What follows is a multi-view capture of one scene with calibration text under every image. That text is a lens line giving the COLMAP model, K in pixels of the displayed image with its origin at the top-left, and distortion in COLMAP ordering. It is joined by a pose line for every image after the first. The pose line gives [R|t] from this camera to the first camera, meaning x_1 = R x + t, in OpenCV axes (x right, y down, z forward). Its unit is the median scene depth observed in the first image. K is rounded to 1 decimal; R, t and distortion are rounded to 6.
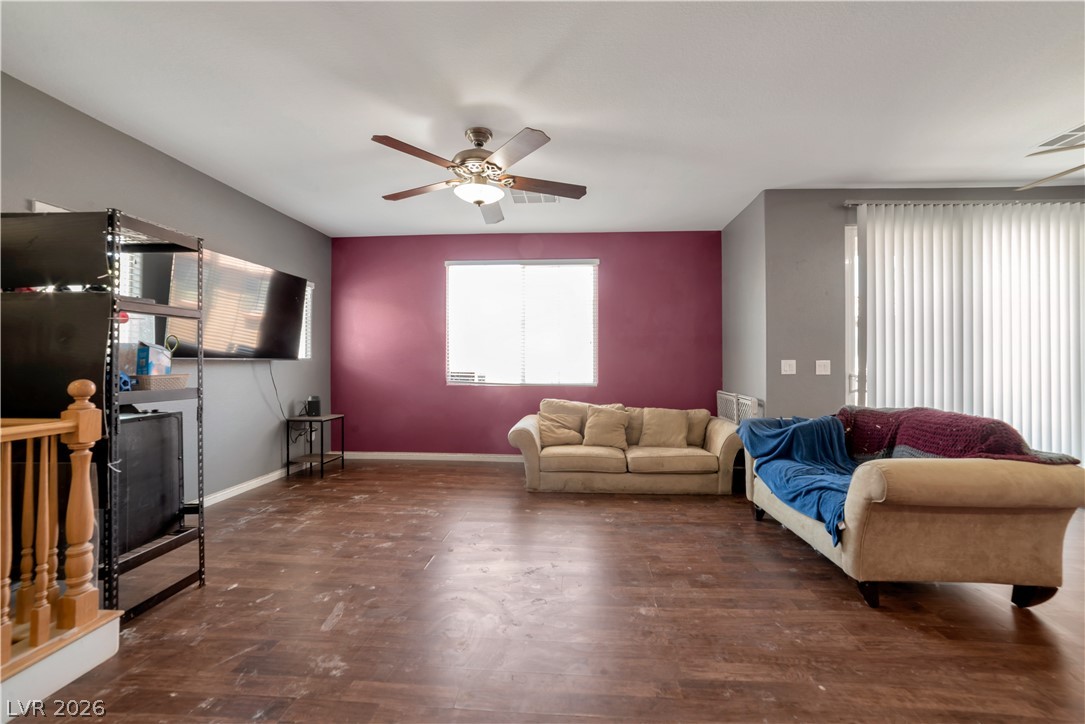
lens RADIAL K [[435.9, 0, 546.3], [0, 435.9, 363.5], [0, 0, 1]] dist [-0.056496, 0.023696]
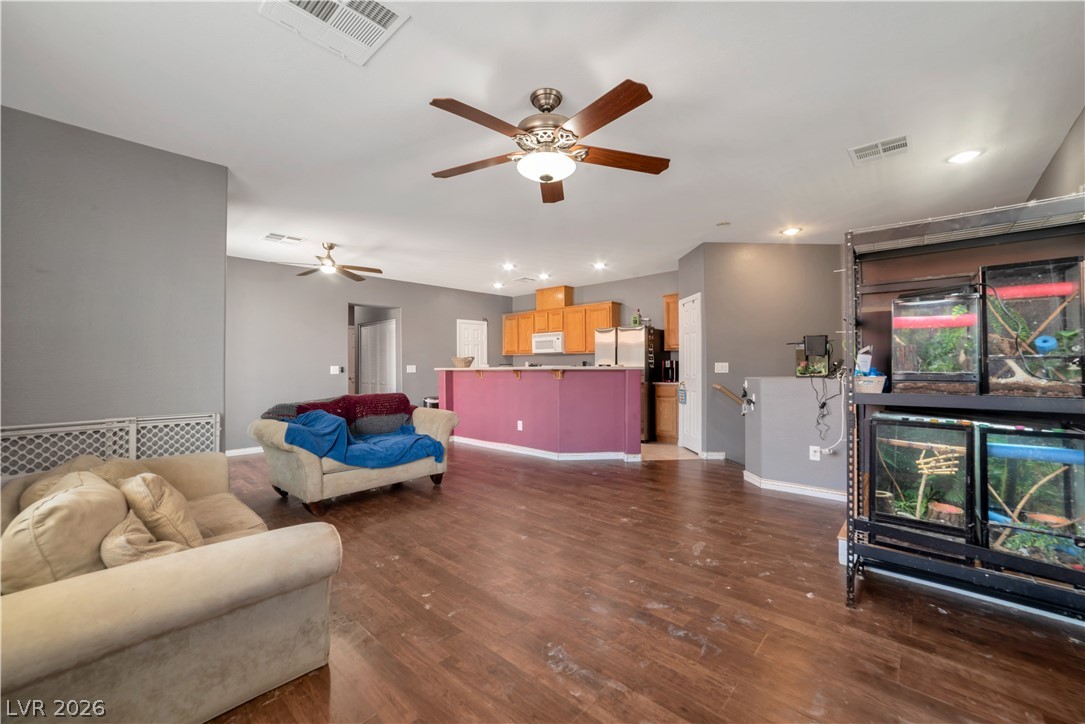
lens RADIAL K [[428.9, 0, 546.0], [0, 428.9, 359.4], [0, 0, 1]] dist [-0.056515, 0.021353]
pose [[-0.786690, 0.011273, 0.617246, -0.569248], [0.007741, 0.999935, -0.008396, -0.009356], [-0.617300, -0.001827, -0.786726, 1.412037]]
